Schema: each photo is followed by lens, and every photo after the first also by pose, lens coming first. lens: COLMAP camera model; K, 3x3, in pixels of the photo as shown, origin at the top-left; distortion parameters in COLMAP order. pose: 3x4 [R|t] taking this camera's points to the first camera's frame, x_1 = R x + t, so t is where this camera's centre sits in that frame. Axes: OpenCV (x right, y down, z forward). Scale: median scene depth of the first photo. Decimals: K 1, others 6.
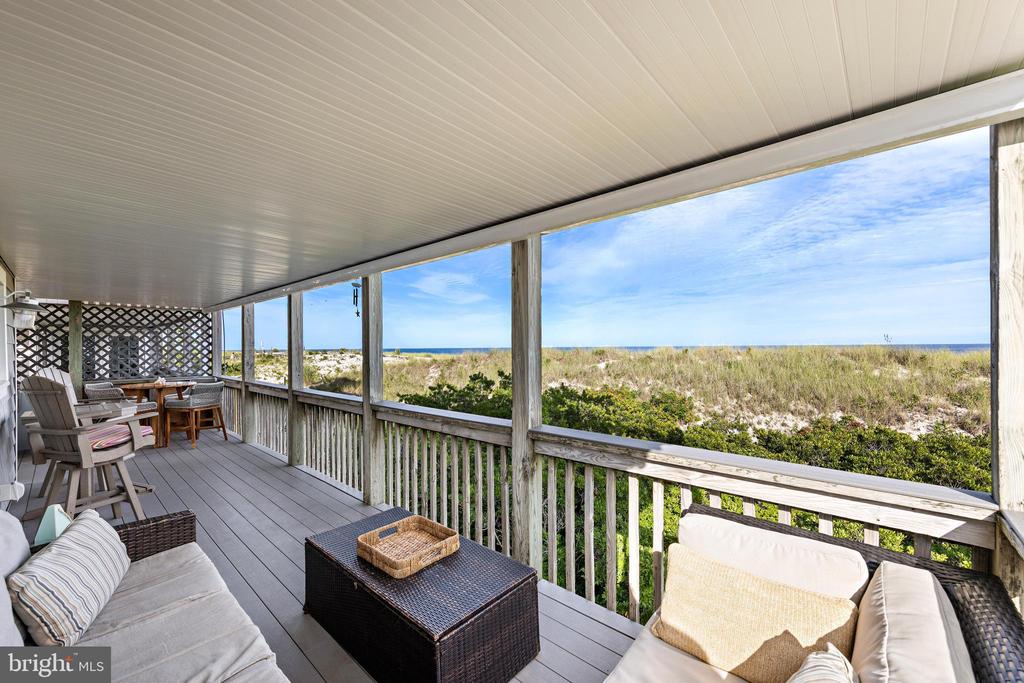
lens RADIAL K [[407.0, 0, 514.3], [0, 407.0, 350.9], [0, 0, 1]] dist [0.001885, -0.000077]
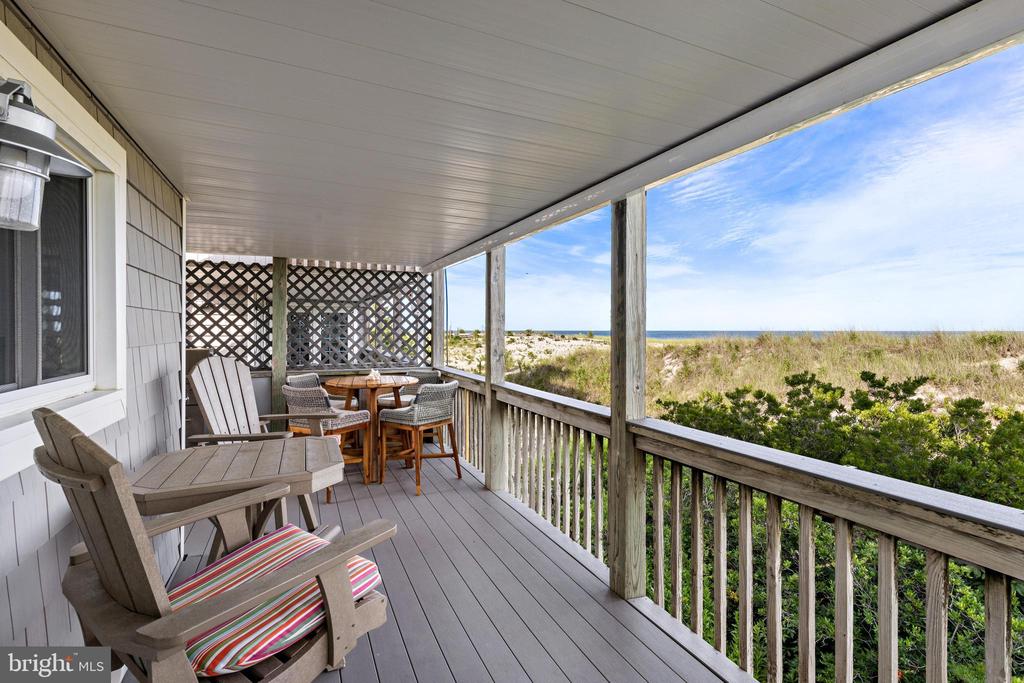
lens RADIAL K [[473.1, 0, 512.2], [0, 473.1, 335.0], [0, 0, 1]] dist [0.002517, -0.001493]
pose [[0.917016, 0.012970, -0.398640, -0.318307], [-0.012219, 0.999916, 0.004423, 0.003485], [0.398663, 0.000815, 0.917097, 0.345446]]
